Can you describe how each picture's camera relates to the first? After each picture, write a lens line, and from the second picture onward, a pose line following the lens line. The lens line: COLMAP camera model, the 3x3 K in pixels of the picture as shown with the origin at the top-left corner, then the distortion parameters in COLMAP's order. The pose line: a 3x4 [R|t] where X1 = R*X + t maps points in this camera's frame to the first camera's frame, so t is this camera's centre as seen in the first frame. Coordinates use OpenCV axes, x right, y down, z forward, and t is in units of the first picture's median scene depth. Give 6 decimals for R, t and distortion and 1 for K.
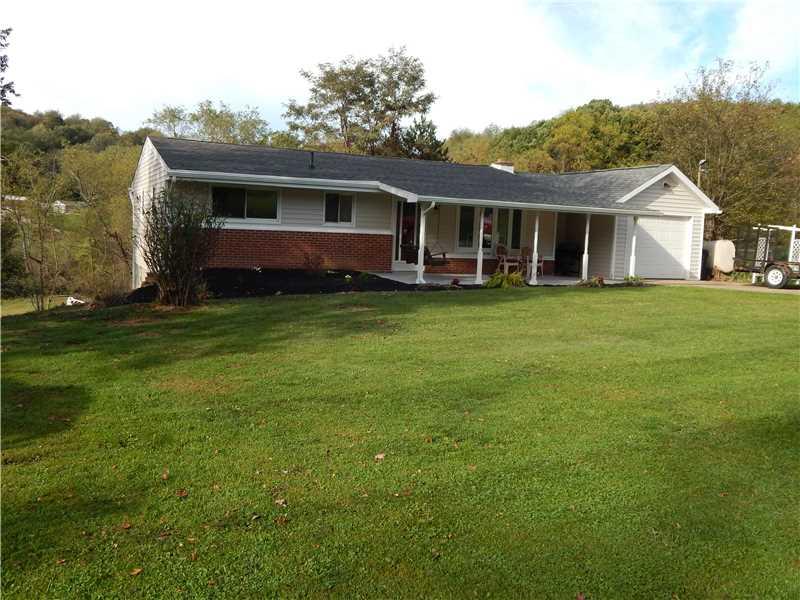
lens RADIAL K [[721.9, 0, 400.0], [0, 721.9, 300.0], [0, 0, 1]] dist [-0.008737, -0.020437]
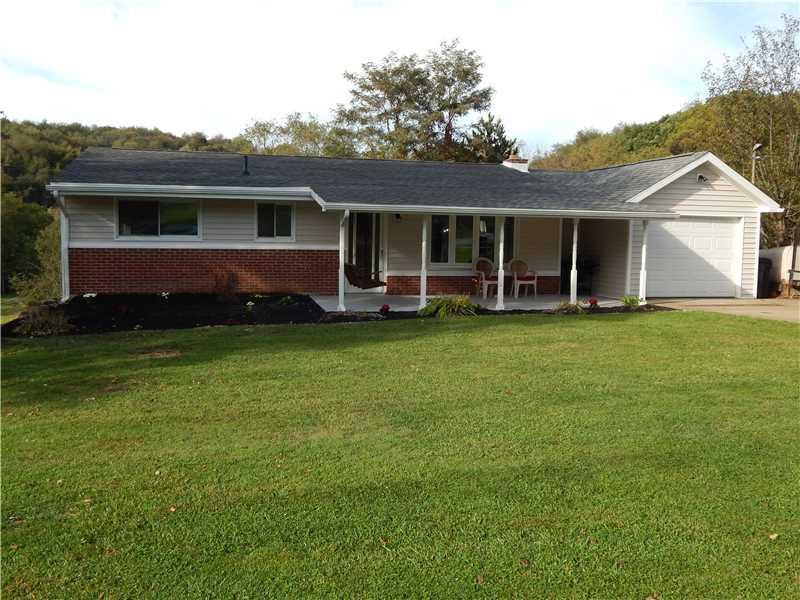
lens RADIAL K [[721.9, 0, 400.0], [0, 721.9, 300.0], [0, 0, 1]] dist [-0.008737, -0.020437]
pose [[0.981811, -0.007934, -0.189693, 0.177655], [0.005921, 0.999920, -0.011177, -0.018423], [0.189766, 0.009851, 0.981780, 0.154805]]
